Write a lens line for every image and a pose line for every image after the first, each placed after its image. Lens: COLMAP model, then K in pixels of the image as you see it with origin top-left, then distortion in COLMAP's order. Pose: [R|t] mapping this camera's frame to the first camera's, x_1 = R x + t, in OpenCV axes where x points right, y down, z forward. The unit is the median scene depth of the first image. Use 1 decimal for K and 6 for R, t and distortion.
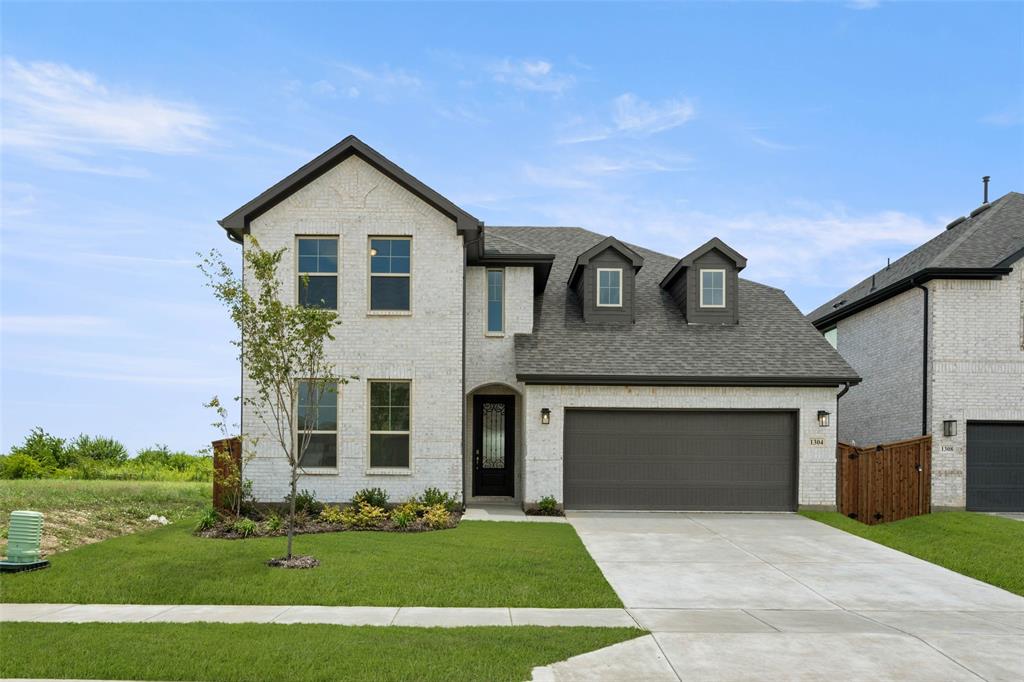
lens RADIAL K [[536.1, 0, 512.0], [0, 536.1, 353.9], [0, 0, 1]] dist [0.002576, 0.000700]
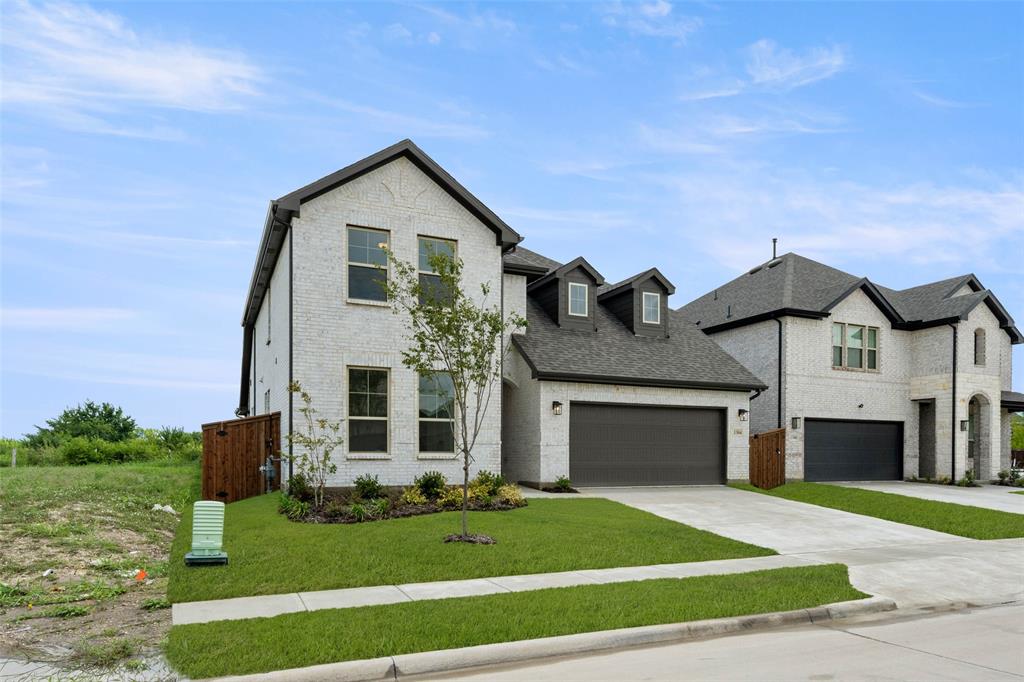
lens RADIAL K [[499.7, 0, 512.0], [0, 499.7, 341.0], [0, 0, 1]] dist [-0.003108, -0.000647]
pose [[0.945959, 0.068264, 0.317019, -0.375339], [-0.066232, 0.997656, -0.017197, -0.004932], [-0.317450, -0.004729, 0.948263, -0.004352]]
